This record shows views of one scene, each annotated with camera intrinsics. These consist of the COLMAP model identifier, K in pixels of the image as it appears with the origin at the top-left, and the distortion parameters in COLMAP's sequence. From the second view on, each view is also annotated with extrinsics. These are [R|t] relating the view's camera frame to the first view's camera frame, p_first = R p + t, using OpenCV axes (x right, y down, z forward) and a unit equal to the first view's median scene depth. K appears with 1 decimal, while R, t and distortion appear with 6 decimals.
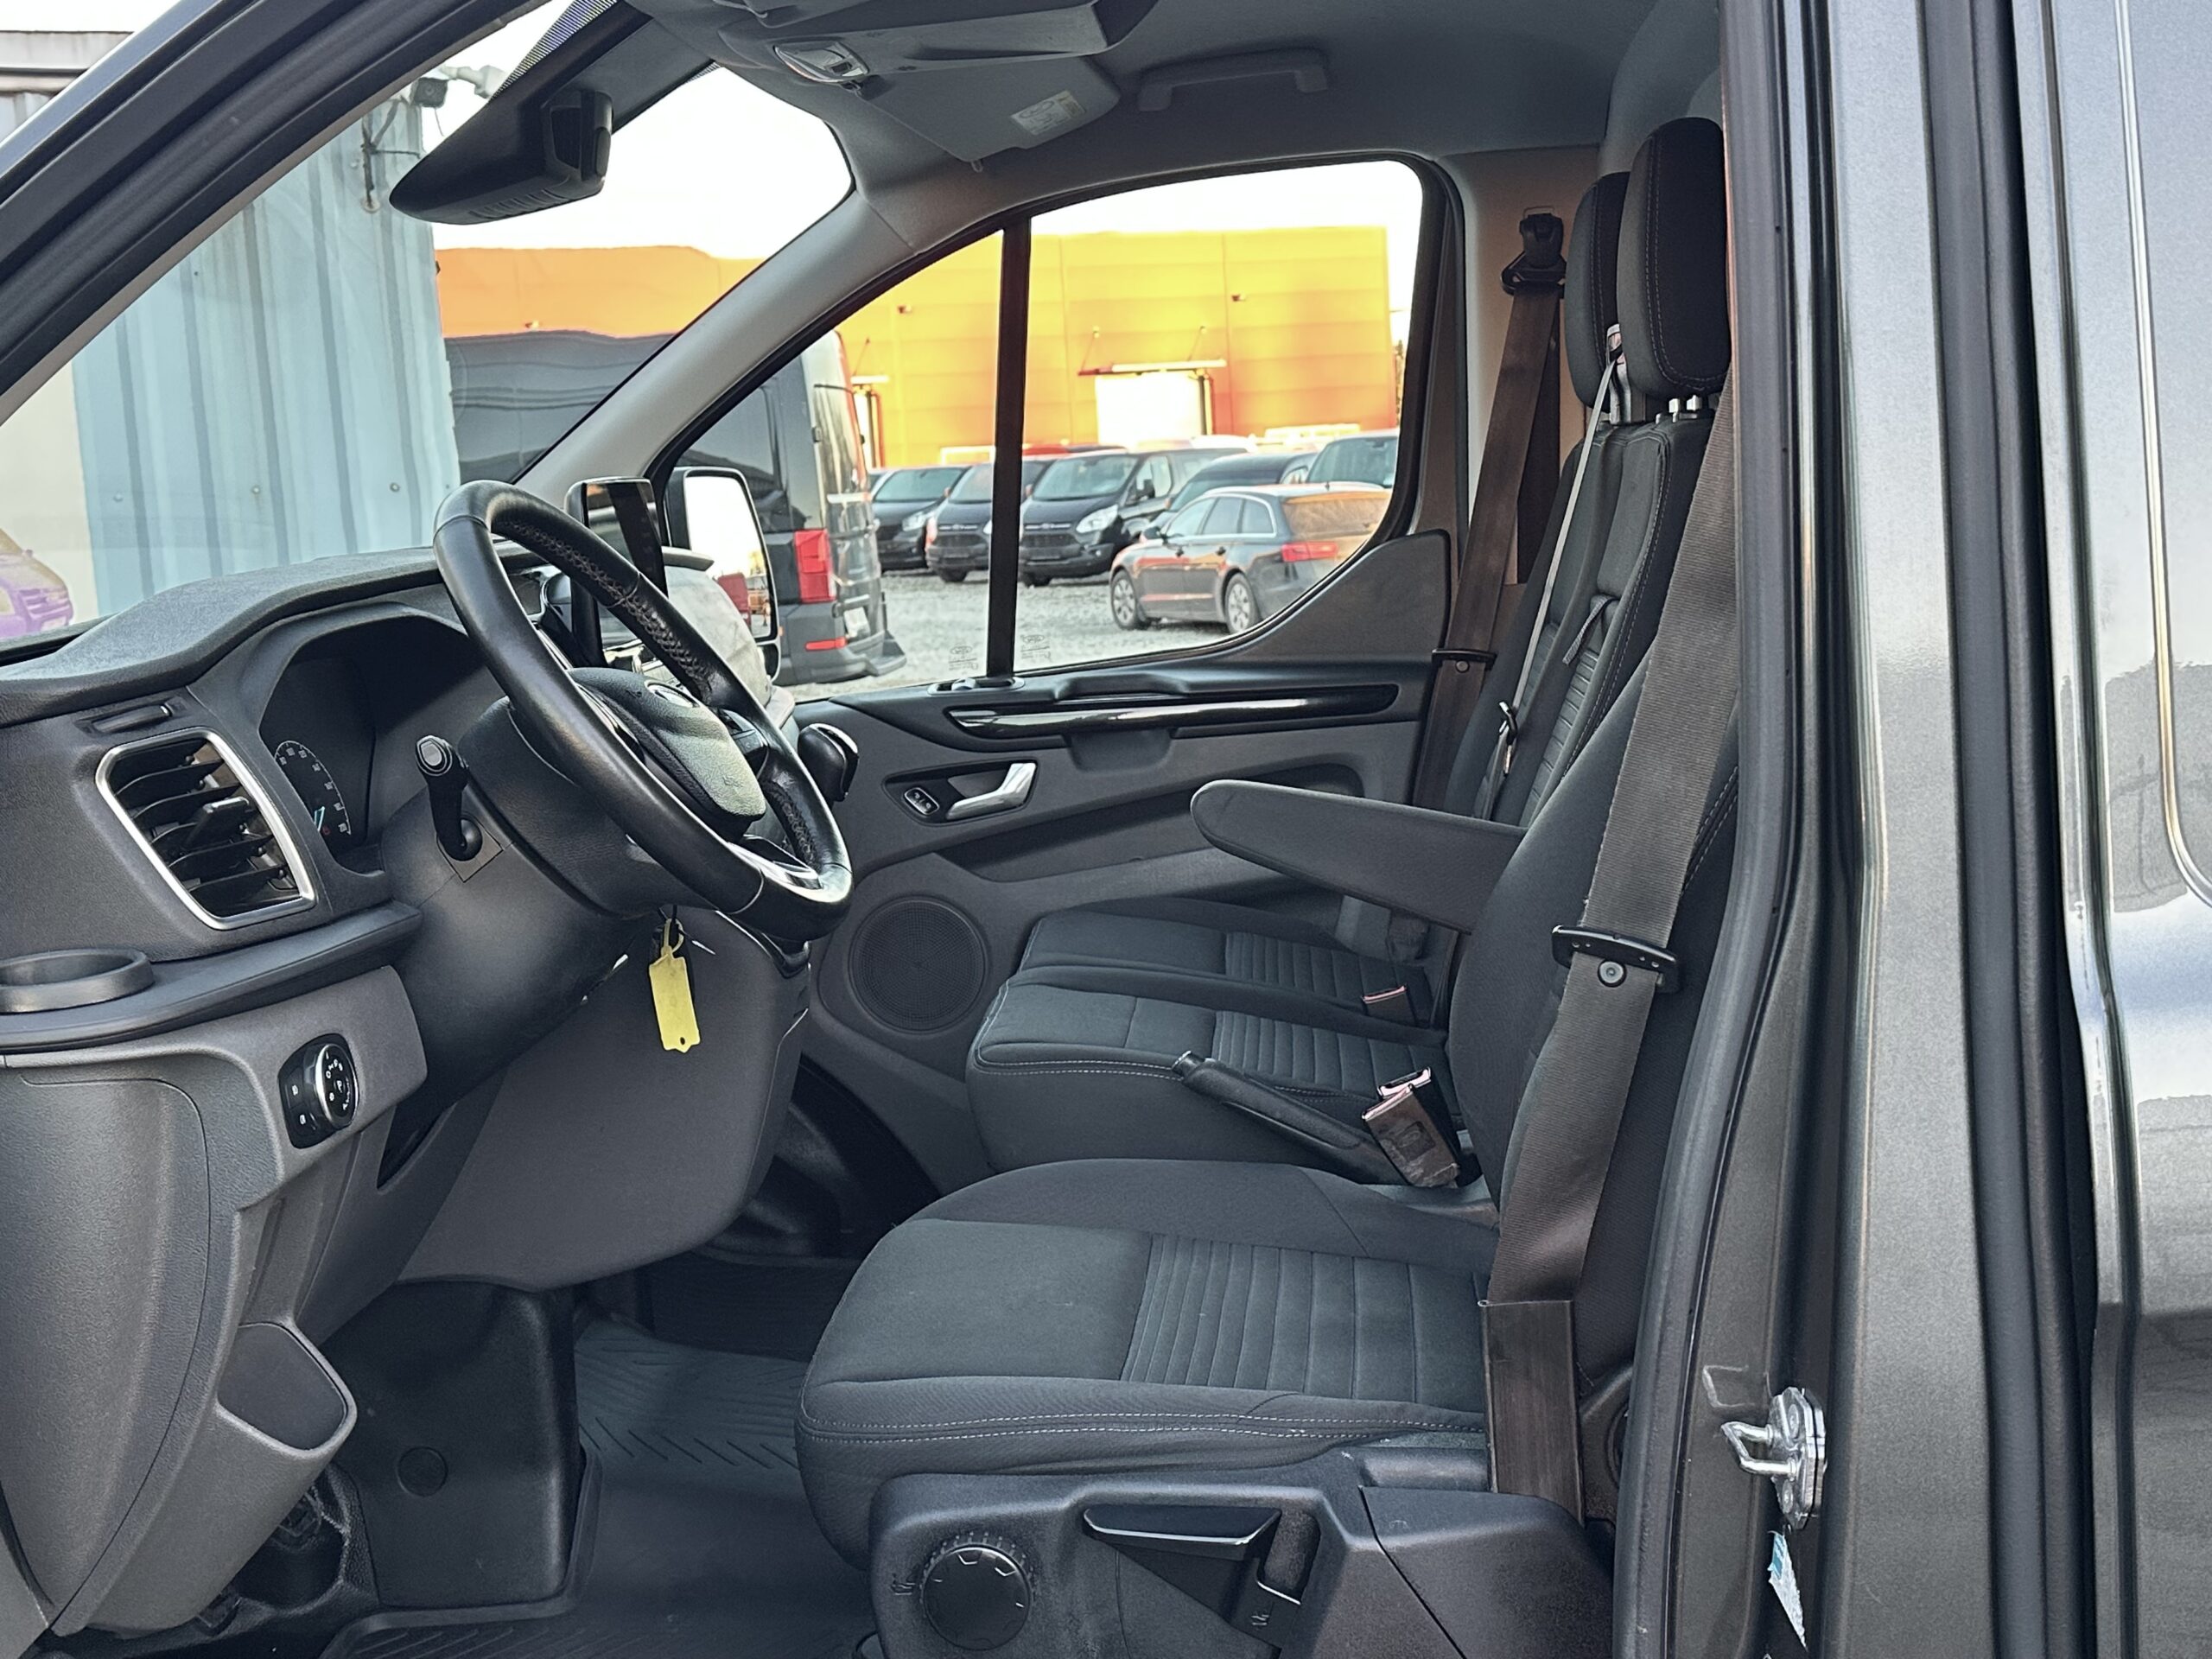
lens RADIAL K [[2378.8, 0, 1106.0], [0, 2378.8, 829.5], [0, 0, 1]] dist [0.163336, -0.342845]
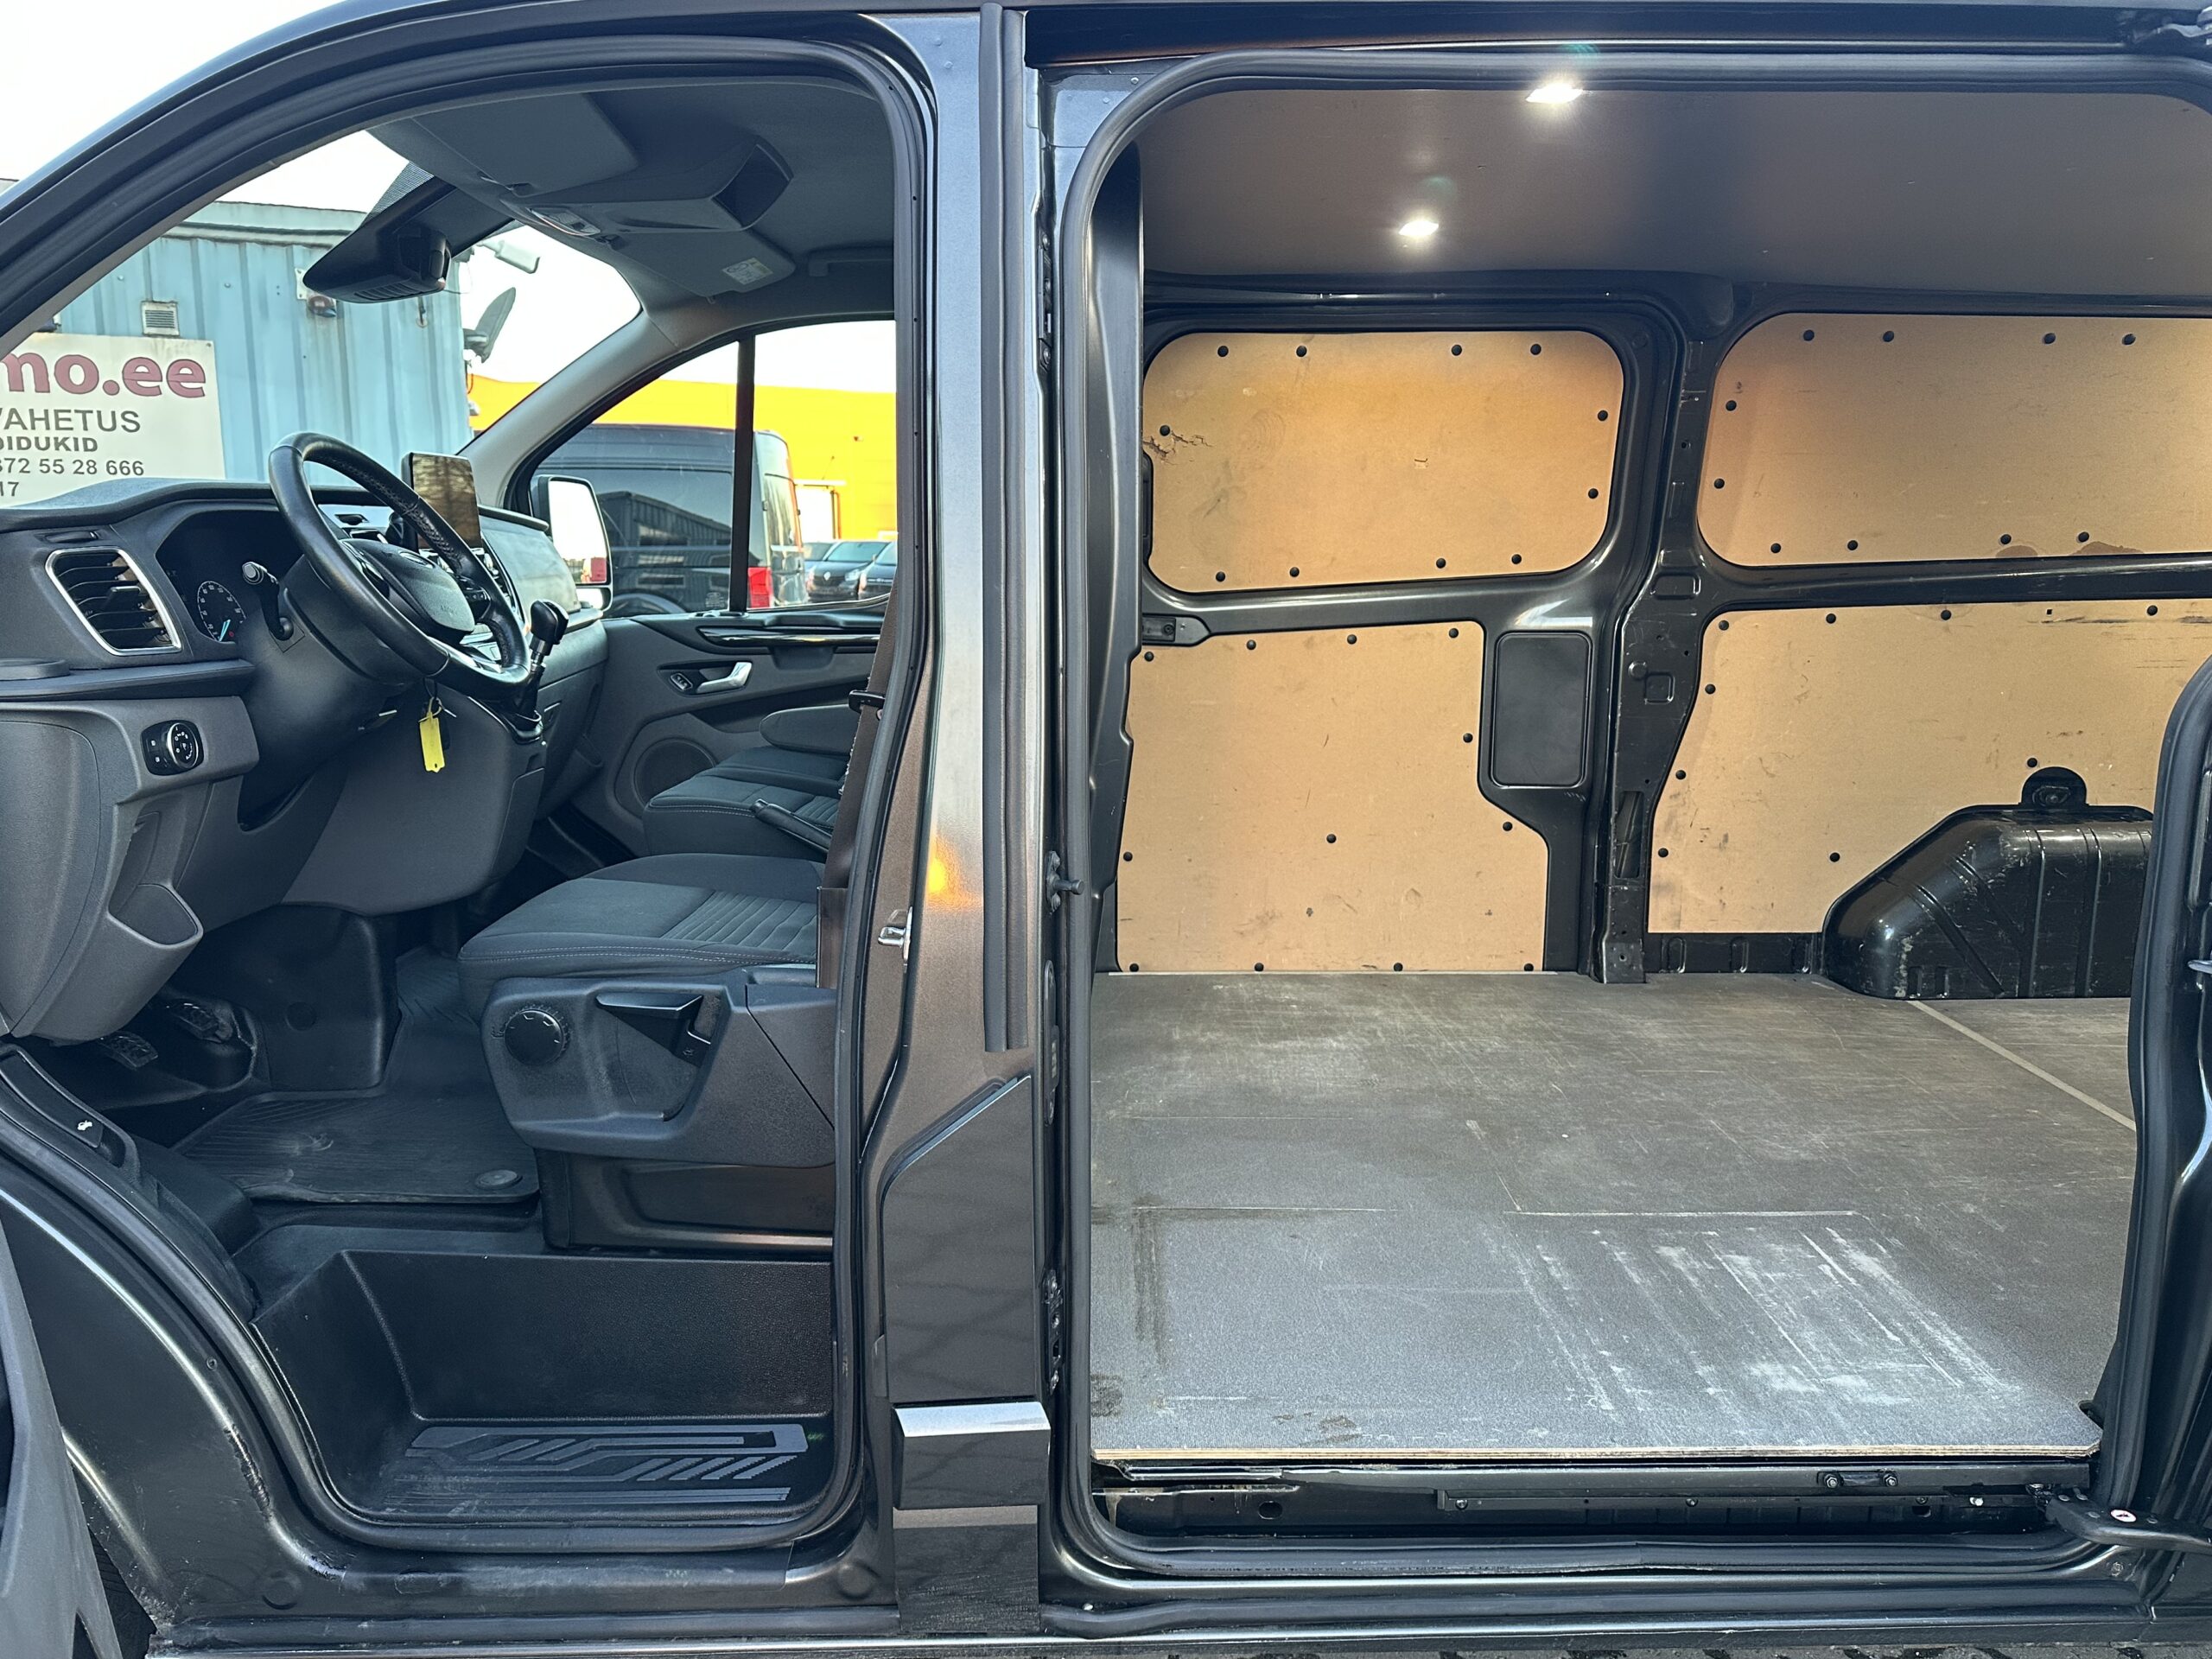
lens RADIAL K [[1541.1, 0, 1106.0], [0, 1541.1, 829.5], [0, 0, 1]] dist [0.059798, -0.070397]
pose [[0.995941, 0.045194, 0.077842, 0.145465], [-0.047085, 0.998634, 0.022634, 0.055178], [-0.076713, -0.026207, 0.996709, -0.118020]]
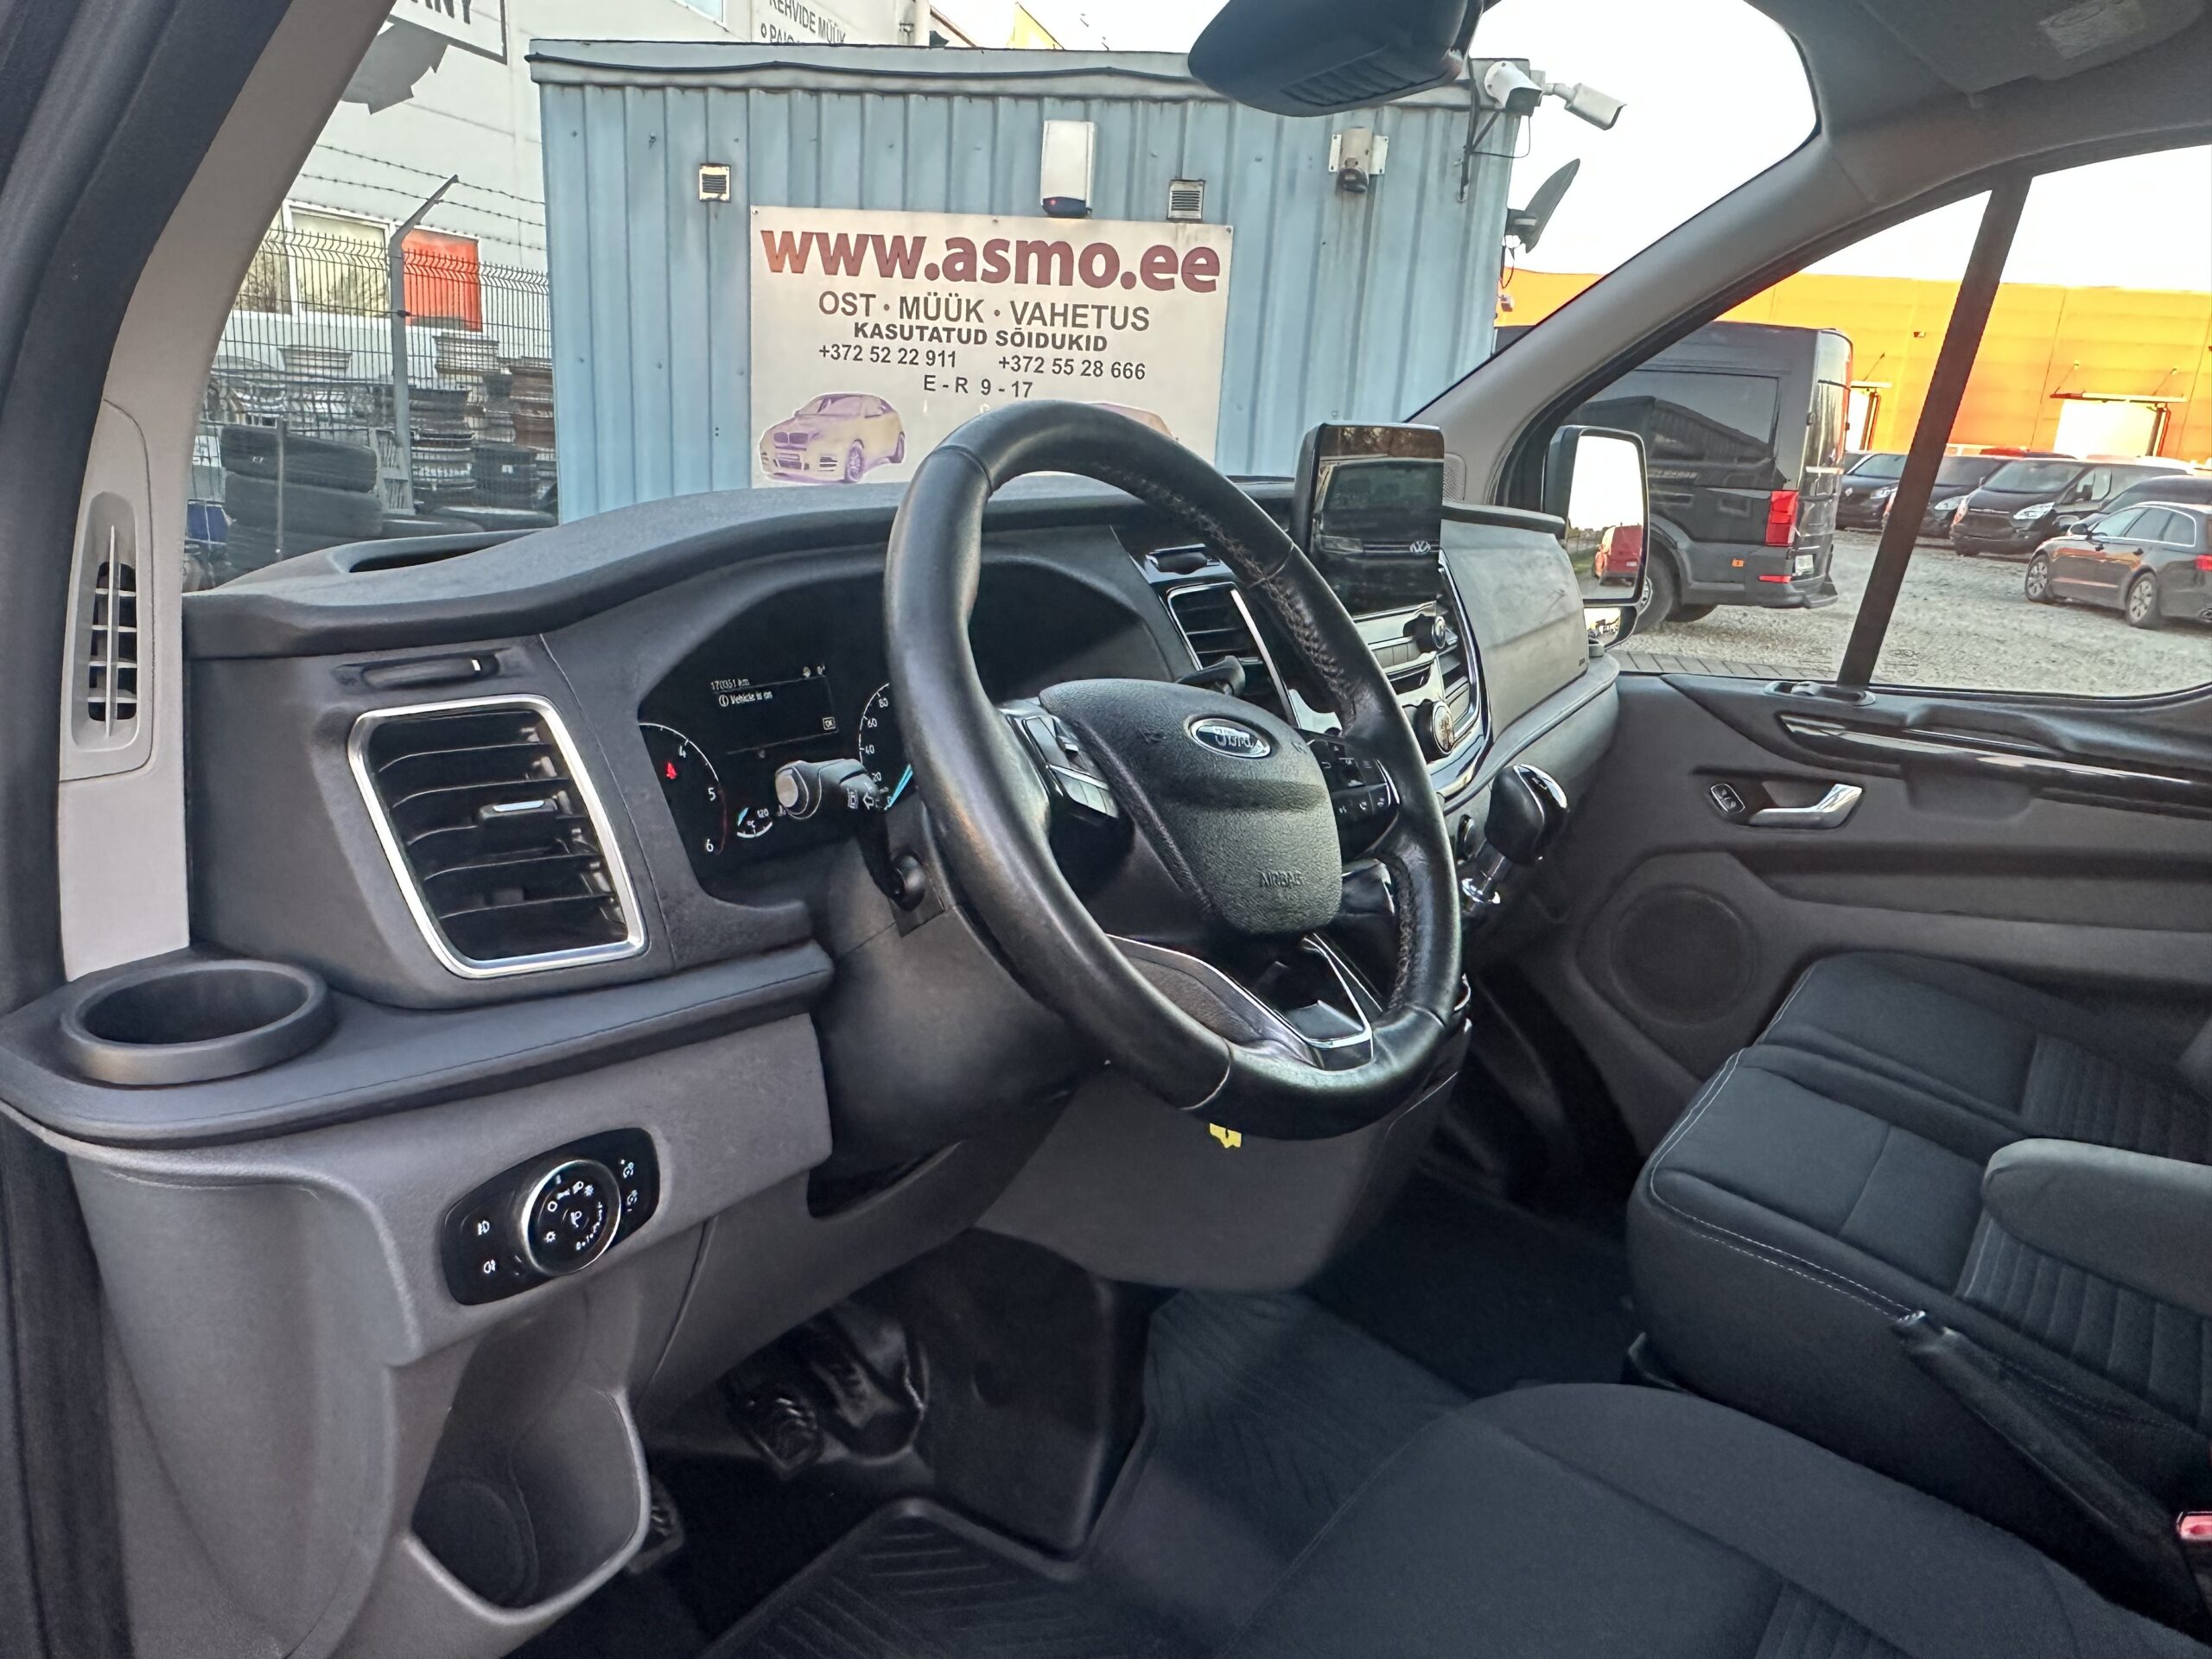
lens RADIAL K [[1489.9, 0, 1108.3], [0, 1489.9, 870.5], [0, 0, 1]] dist [0.019967, -0.026545]
pose [[0.846484, 0.255349, -0.467186, 0.001978], [-0.184454, 0.963791, 0.192570, -0.056772], [0.499442, -0.076833, 0.862934, 0.351175]]
